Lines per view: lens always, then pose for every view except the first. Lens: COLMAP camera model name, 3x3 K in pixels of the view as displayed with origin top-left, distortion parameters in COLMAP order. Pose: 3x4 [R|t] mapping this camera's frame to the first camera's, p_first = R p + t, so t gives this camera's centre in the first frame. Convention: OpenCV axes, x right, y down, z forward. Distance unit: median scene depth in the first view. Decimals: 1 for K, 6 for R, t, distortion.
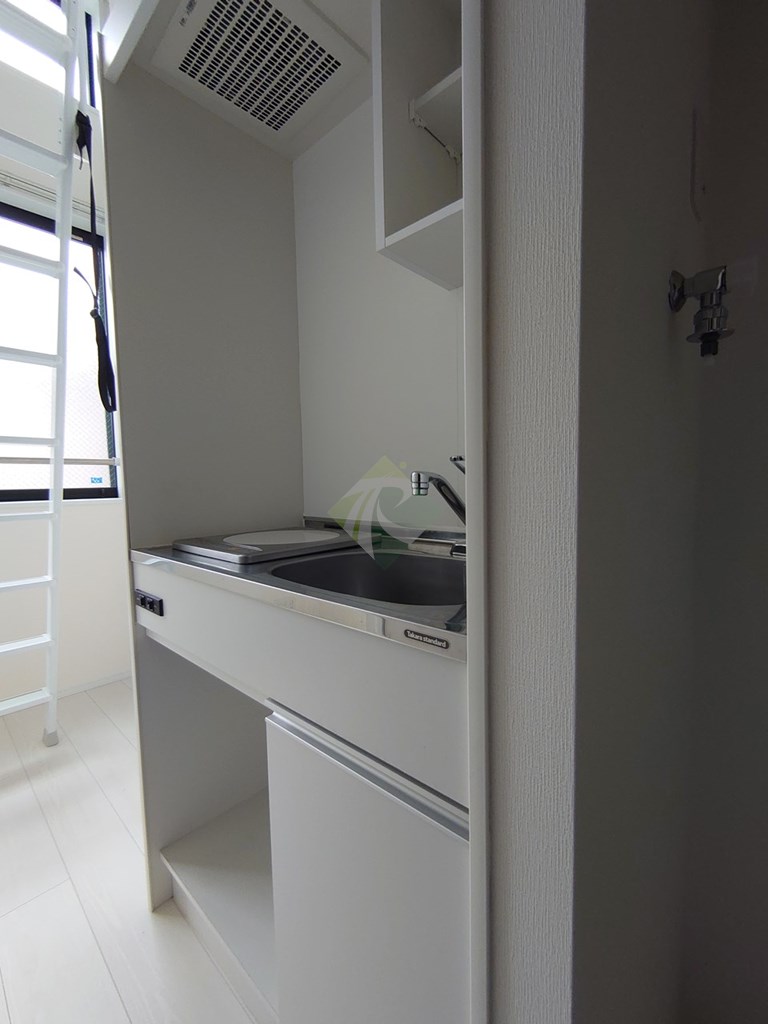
lens RADIAL K [[436.8, 0, 385.2], [0, 436.8, 511.4], [0, 0, 1]] dist [-0.002212, -0.001493]
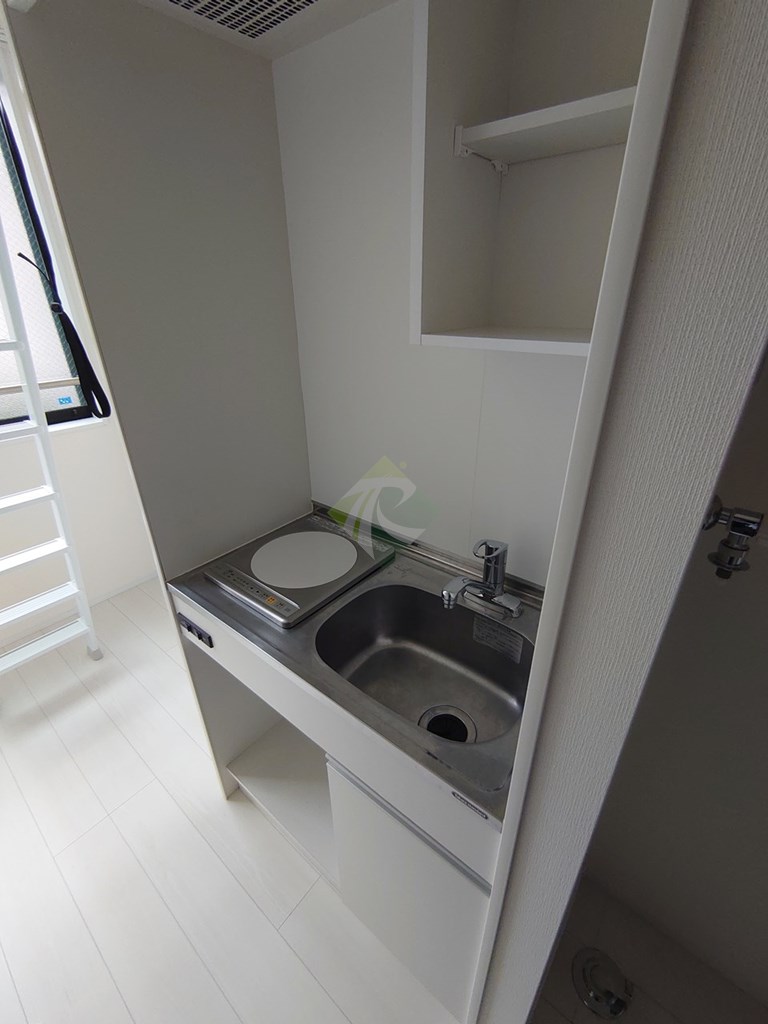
lens RADIAL K [[436.8, 0, 383.4], [0, 436.8, 507.8], [0, 0, 1]] dist [-0.002212, -0.001493]
pose [[0.998034, -0.021849, 0.058740, -0.092279], [-0.001642, 0.927820, 0.373024, -0.420214], [-0.062650, -0.372387, 0.925961, 0.029354]]
